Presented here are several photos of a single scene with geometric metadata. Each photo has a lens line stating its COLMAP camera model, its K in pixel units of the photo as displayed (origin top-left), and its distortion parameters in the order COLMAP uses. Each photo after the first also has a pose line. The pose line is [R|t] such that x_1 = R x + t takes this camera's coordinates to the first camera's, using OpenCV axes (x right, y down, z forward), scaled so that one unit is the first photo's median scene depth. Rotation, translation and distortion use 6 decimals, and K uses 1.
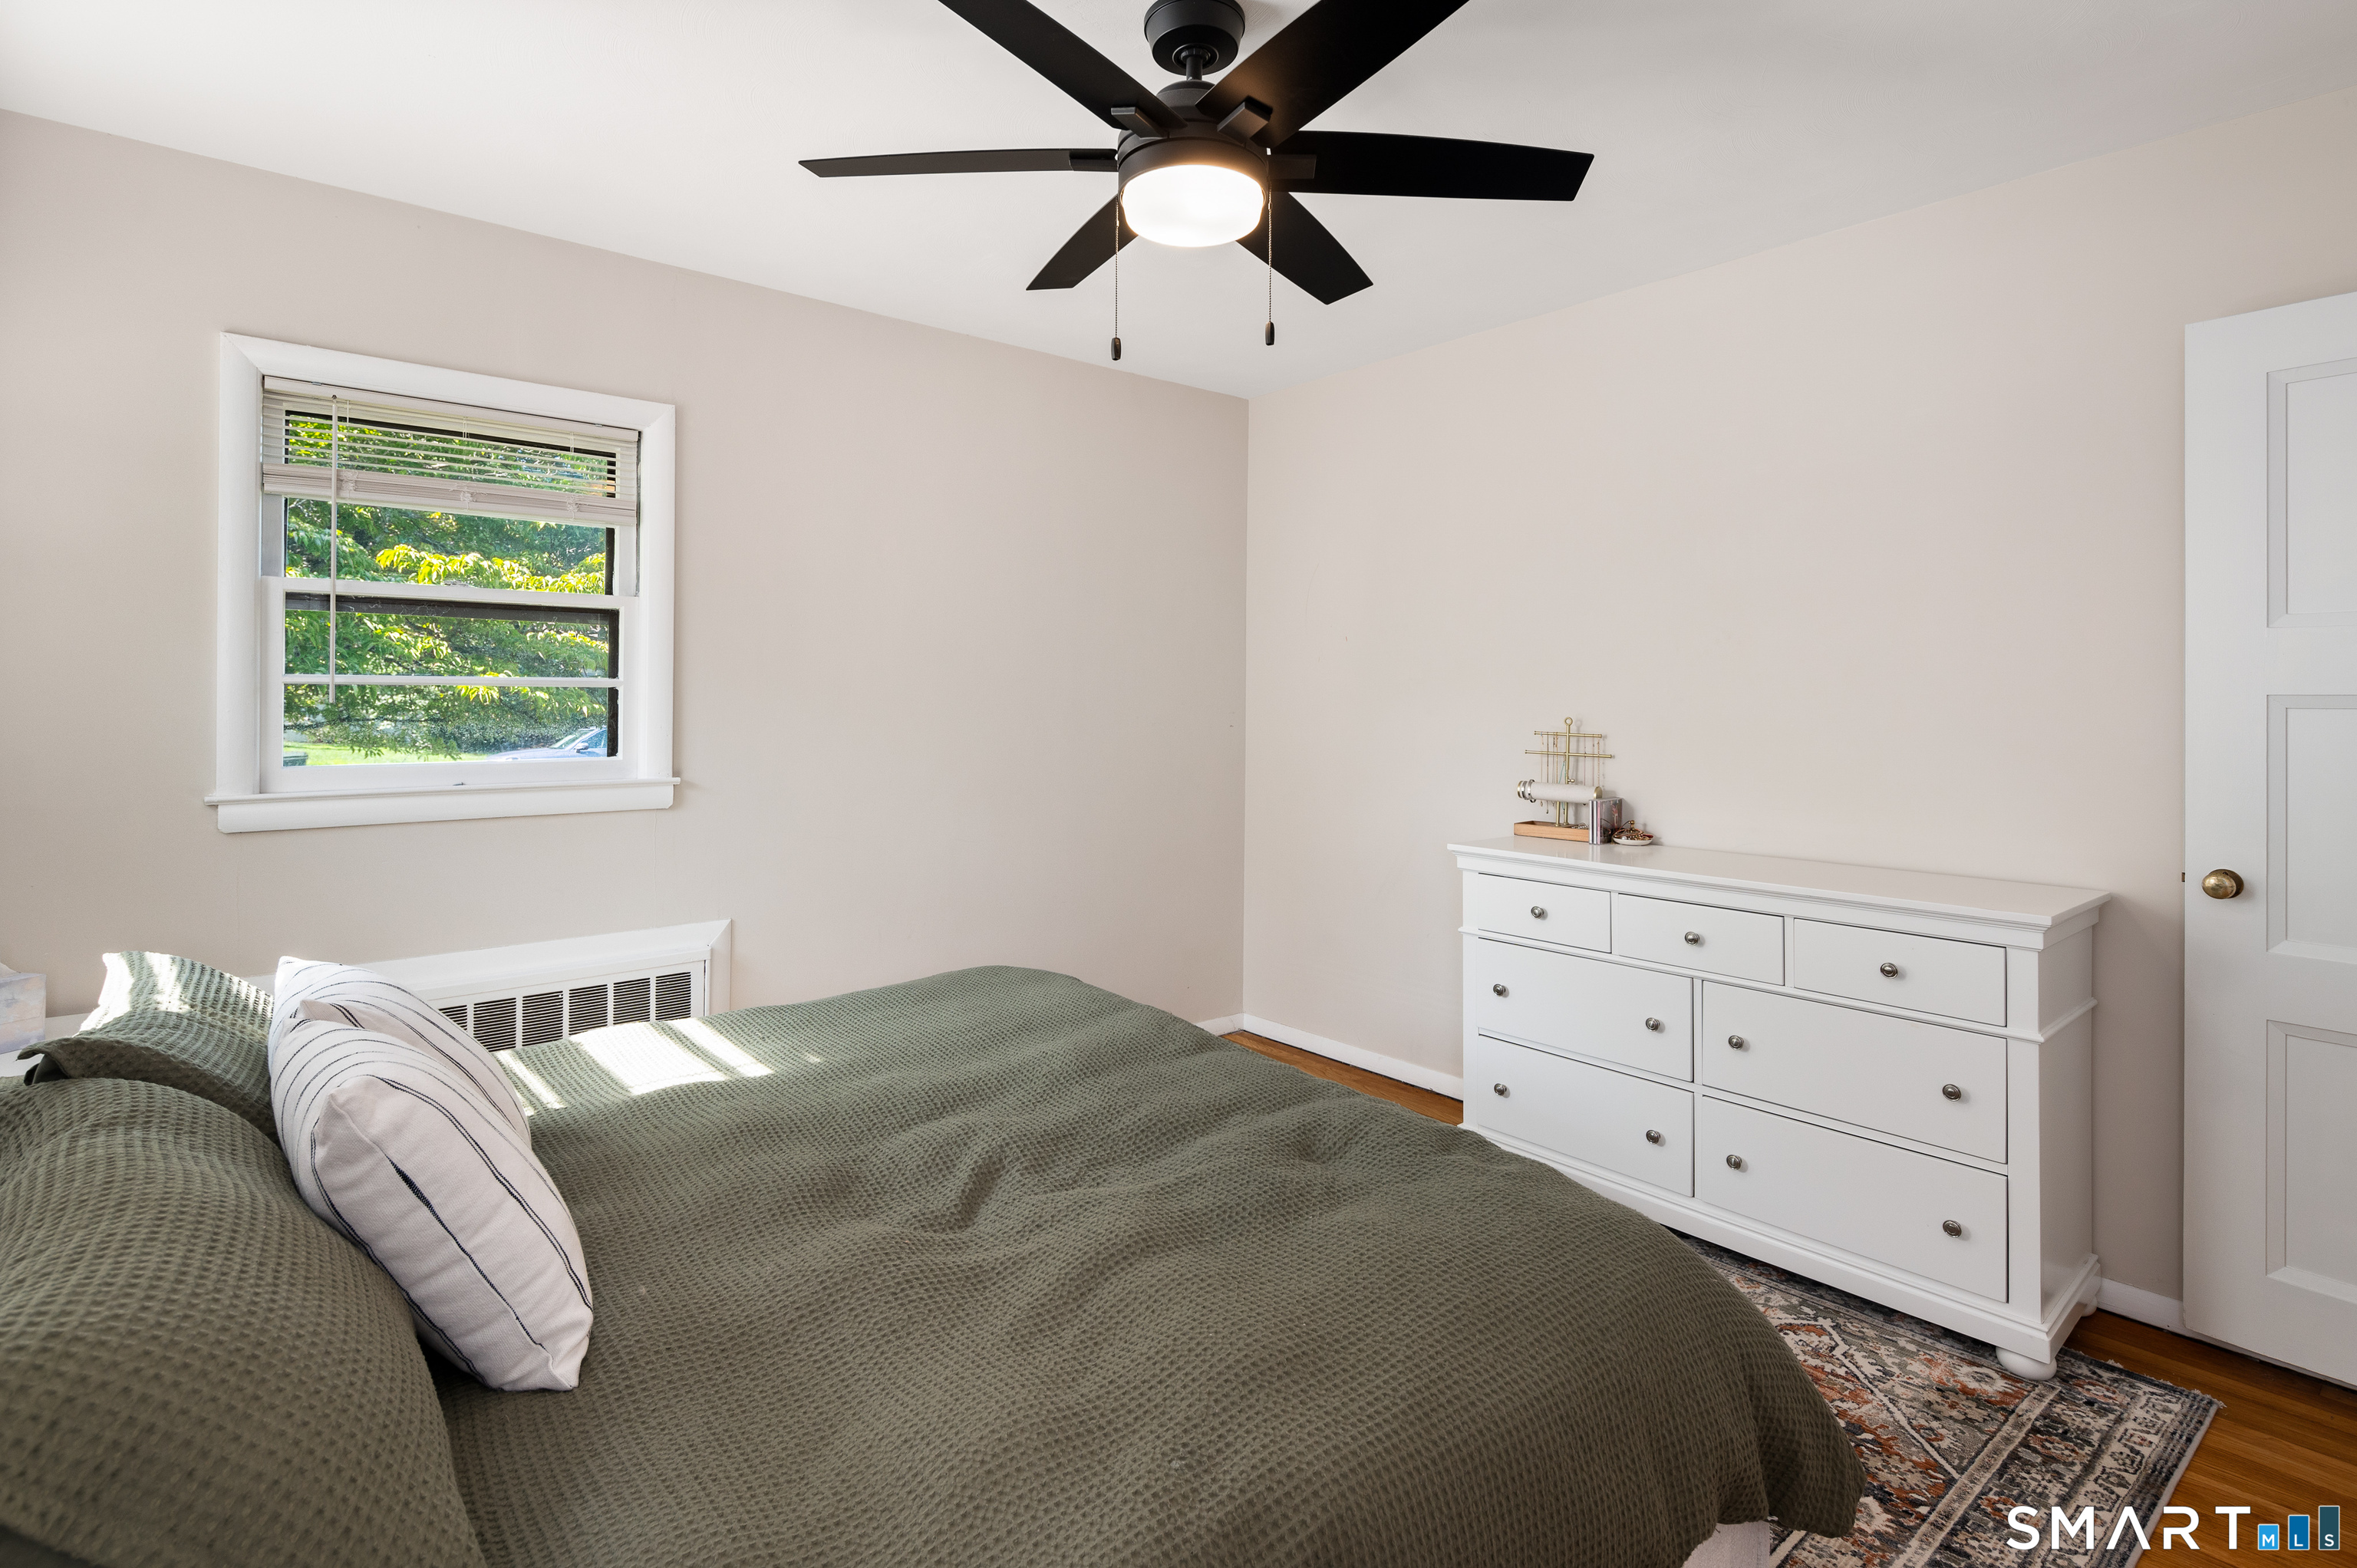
lens RADIAL K [[1146.3, 0, 1188.6], [0, 1146.3, 712.5], [0, 0, 1]] dist [0.000467, -0.000448]
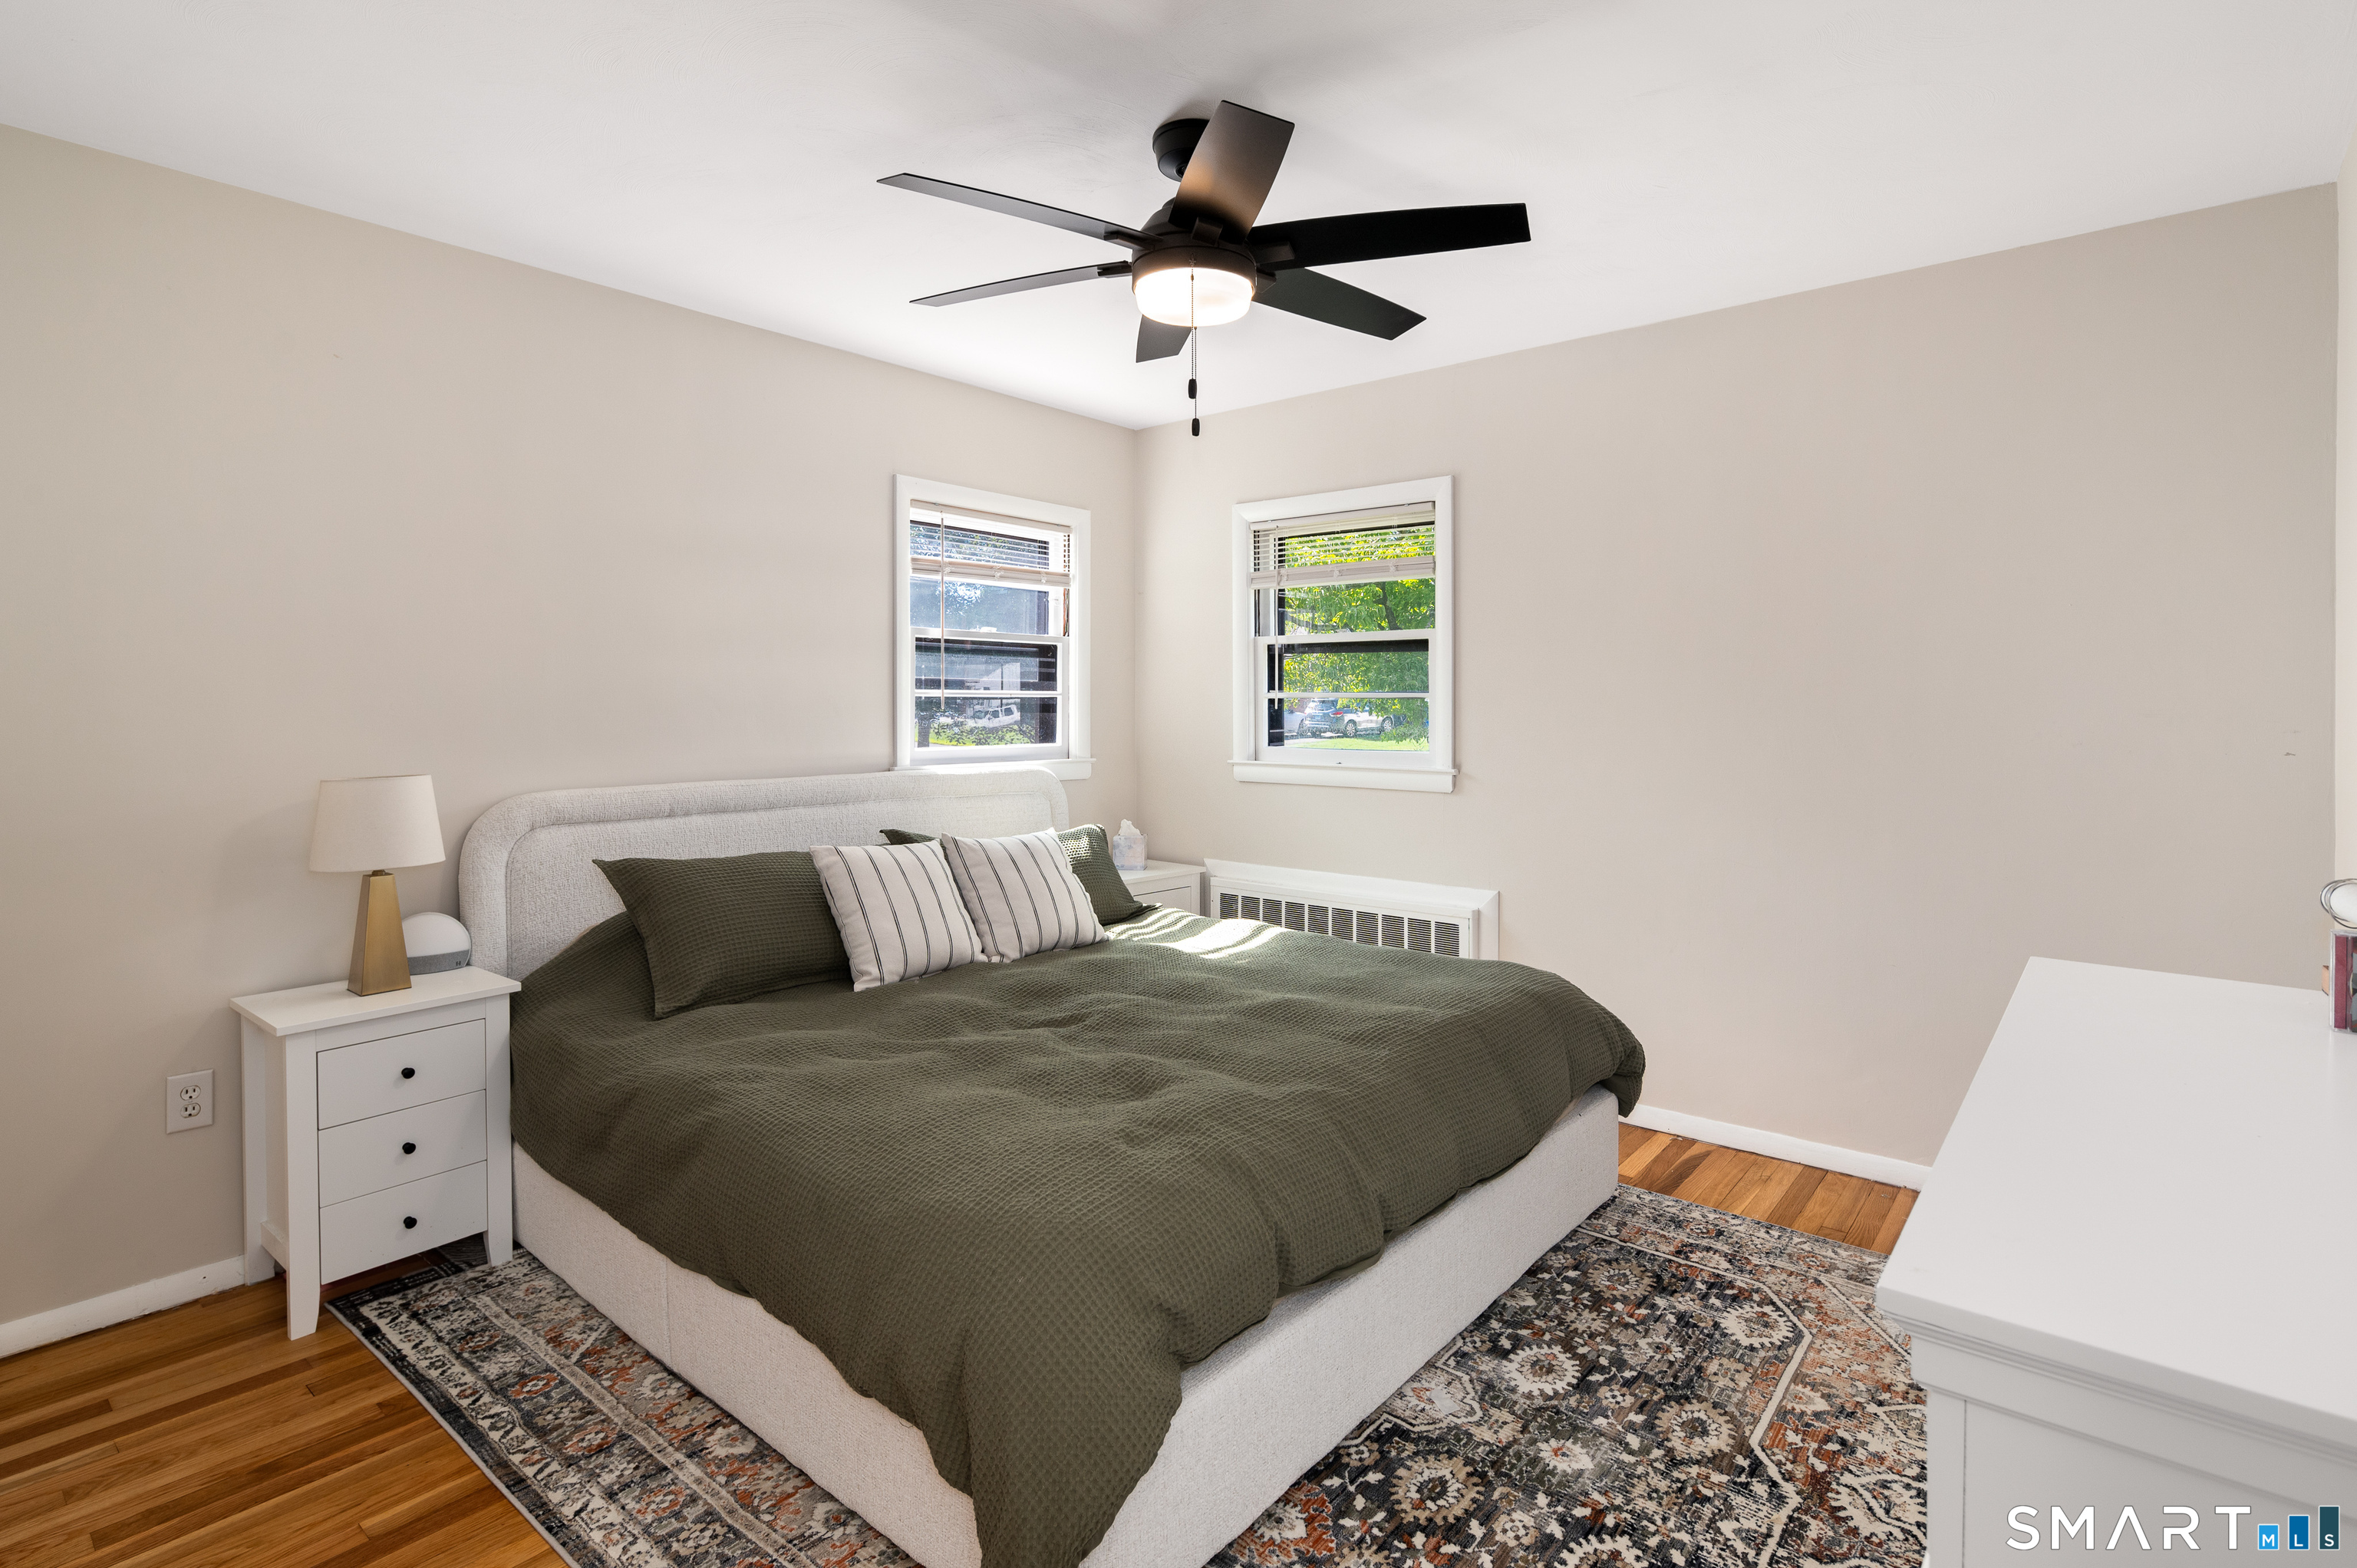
lens RADIAL K [[1146.3, 0, 1188.6], [0, 1146.3, 712.5], [0, 0, 1]] dist [0.000467, -0.000448]
pose [[0.153142, 0.000073, -0.988204, 0.894110], [-0.000506, 1.000000, -0.000005, -0.003798], [0.988204, 0.000500, 0.153142, 0.613645]]
